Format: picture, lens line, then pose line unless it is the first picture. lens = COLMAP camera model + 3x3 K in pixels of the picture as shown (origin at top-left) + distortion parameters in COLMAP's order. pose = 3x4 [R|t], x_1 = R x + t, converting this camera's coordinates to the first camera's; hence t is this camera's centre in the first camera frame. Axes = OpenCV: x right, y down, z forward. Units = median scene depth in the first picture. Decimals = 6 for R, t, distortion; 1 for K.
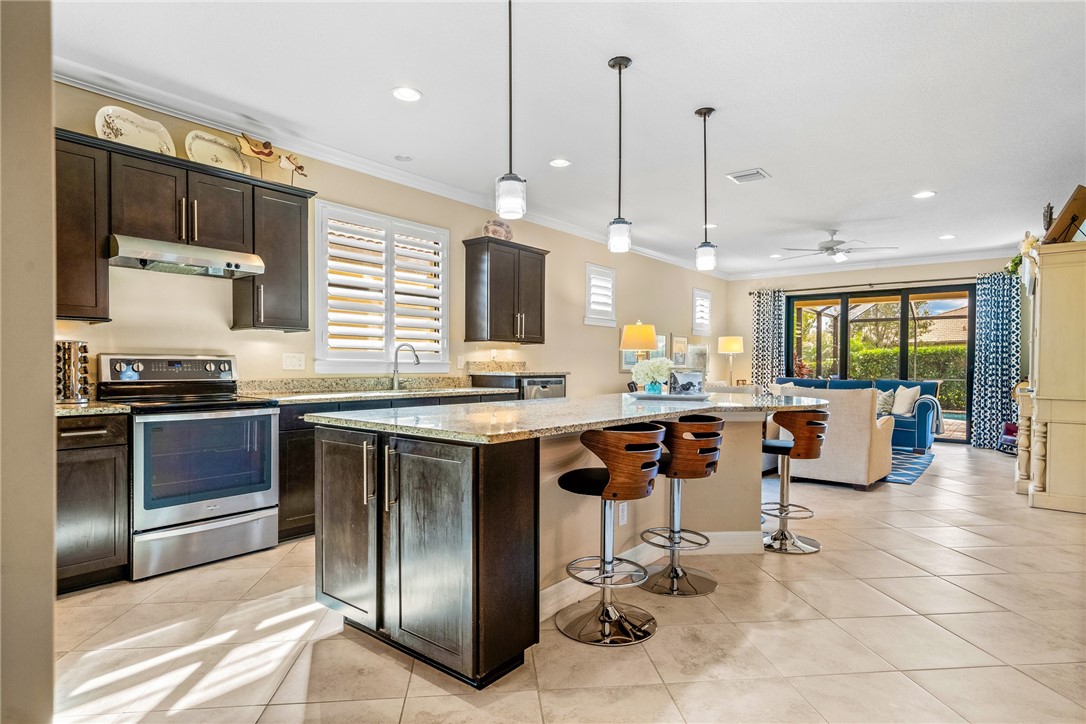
lens RADIAL K [[583.3, 0, 544.8], [0, 583.3, 373.9], [0, 0, 1]] dist [0.004916, 0.001113]
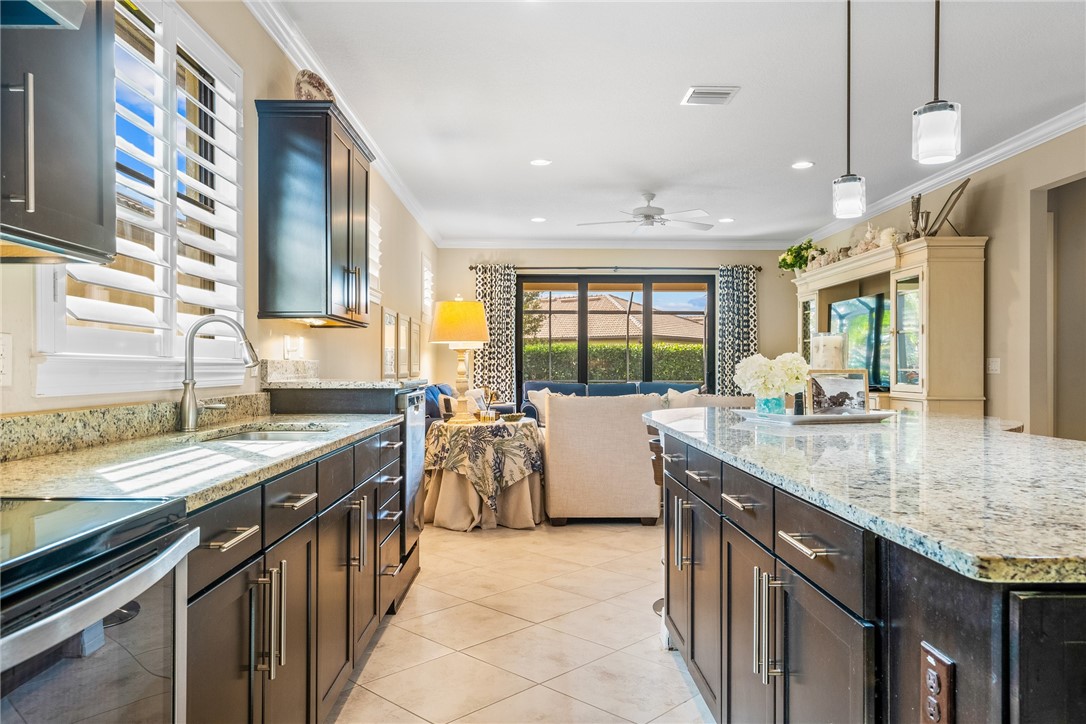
lens RADIAL K [[763.9, 0, 546.5], [0, 763.9, 362.7], [0, 0, 1]] dist [0.020094, -0.000008]
pose [[0.763913, -0.002145, 0.645316, -0.244964], [0.014579, 0.999797, -0.013935, -0.005208], [-0.645155, 0.020053, 0.763788, 0.267095]]
